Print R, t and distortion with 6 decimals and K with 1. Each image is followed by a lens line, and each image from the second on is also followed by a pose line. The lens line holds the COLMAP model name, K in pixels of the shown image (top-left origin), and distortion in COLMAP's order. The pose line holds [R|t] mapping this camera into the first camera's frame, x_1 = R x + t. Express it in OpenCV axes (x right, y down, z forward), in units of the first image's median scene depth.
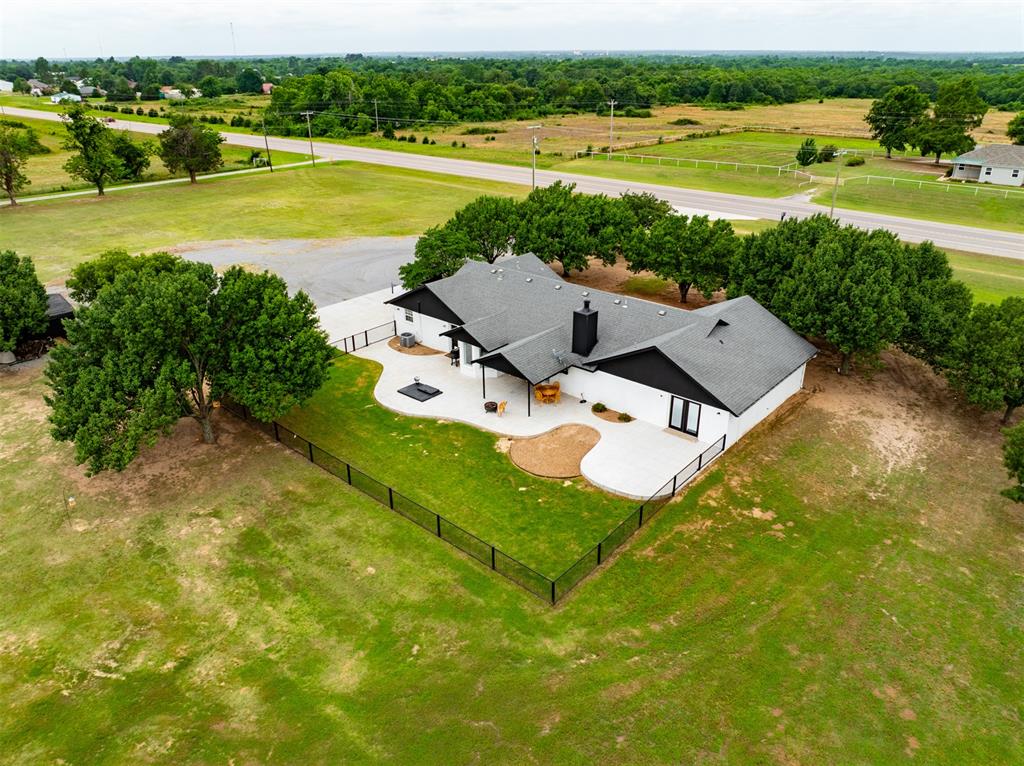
lens RADIAL K [[729.5, 0, 514.5], [0, 729.5, 357.6], [0, 0, 1]] dist [-0.035238, 0.001273]
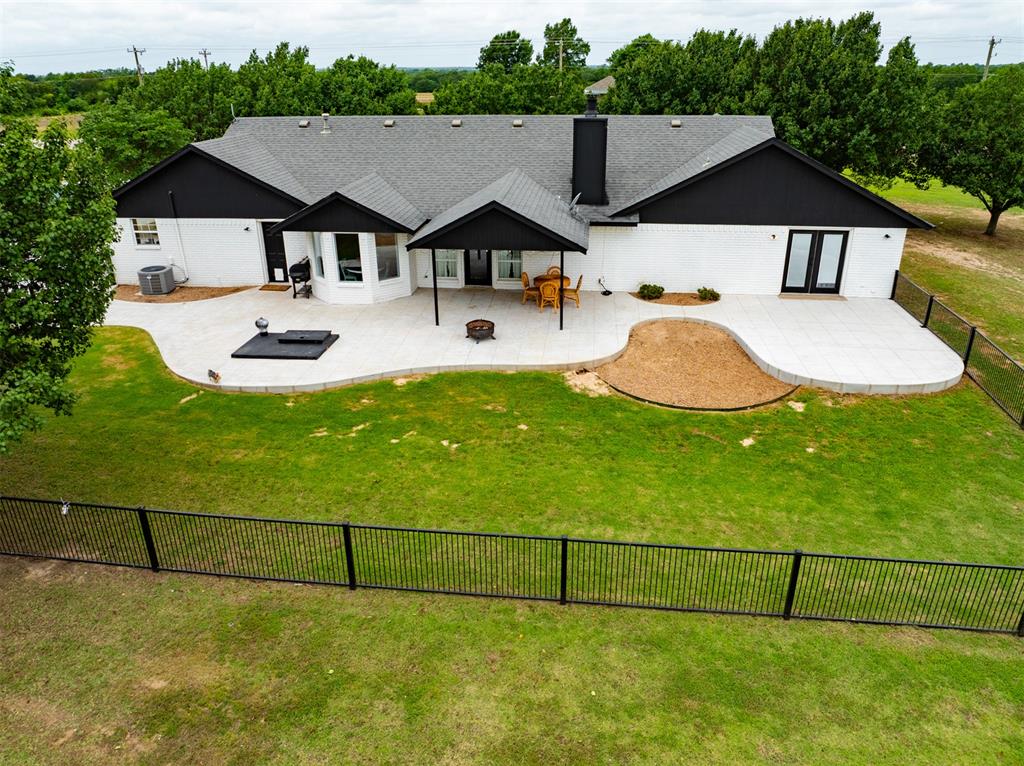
lens RADIAL K [[729.5, 0, 514.5], [0, 729.5, 357.6], [0, 0, 1]] dist [-0.035238, 0.001273]
pose [[0.822387, -0.213786, 0.527234, -0.265284], [0.224572, 0.973444, 0.044427, 0.069510], [-0.522731, 0.081866, 0.848558, 0.594511]]
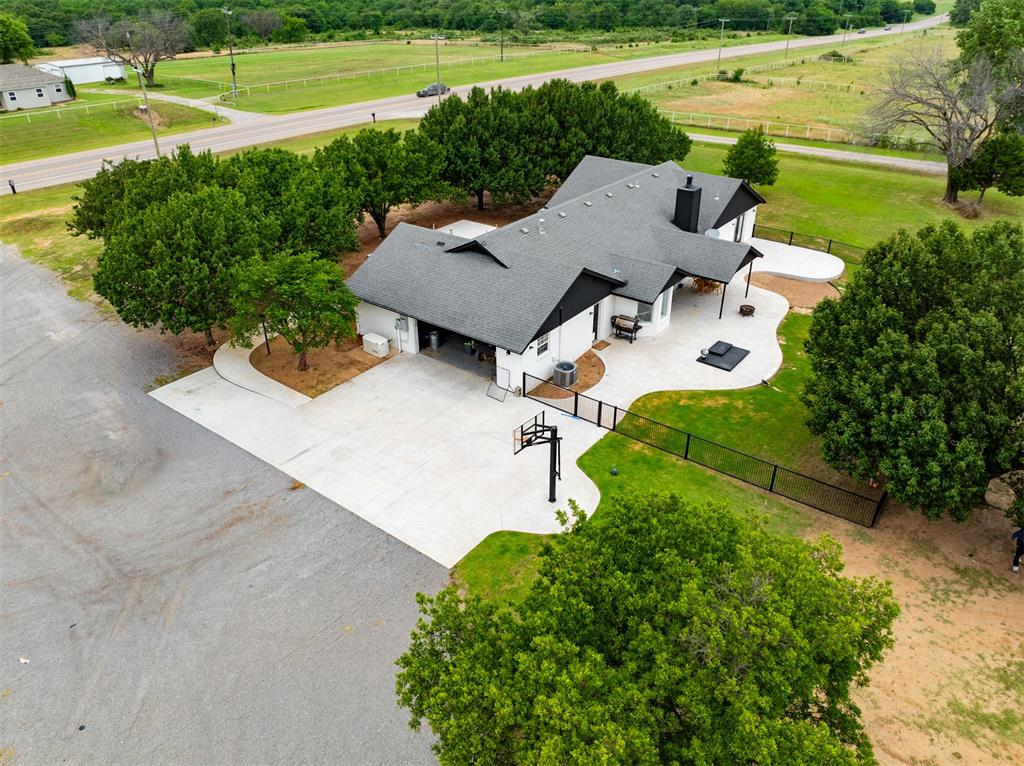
lens RADIAL K [[729.5, 0, 514.5], [0, 729.5, 357.6], [0, 0, 1]] dist [-0.035238, 0.001273]
pose [[-0.064229, -0.462468, 0.884306, -0.851086], [0.393466, 0.802615, 0.448324, -0.410811], [-0.917093, 0.376740, 0.130414, 1.175698]]
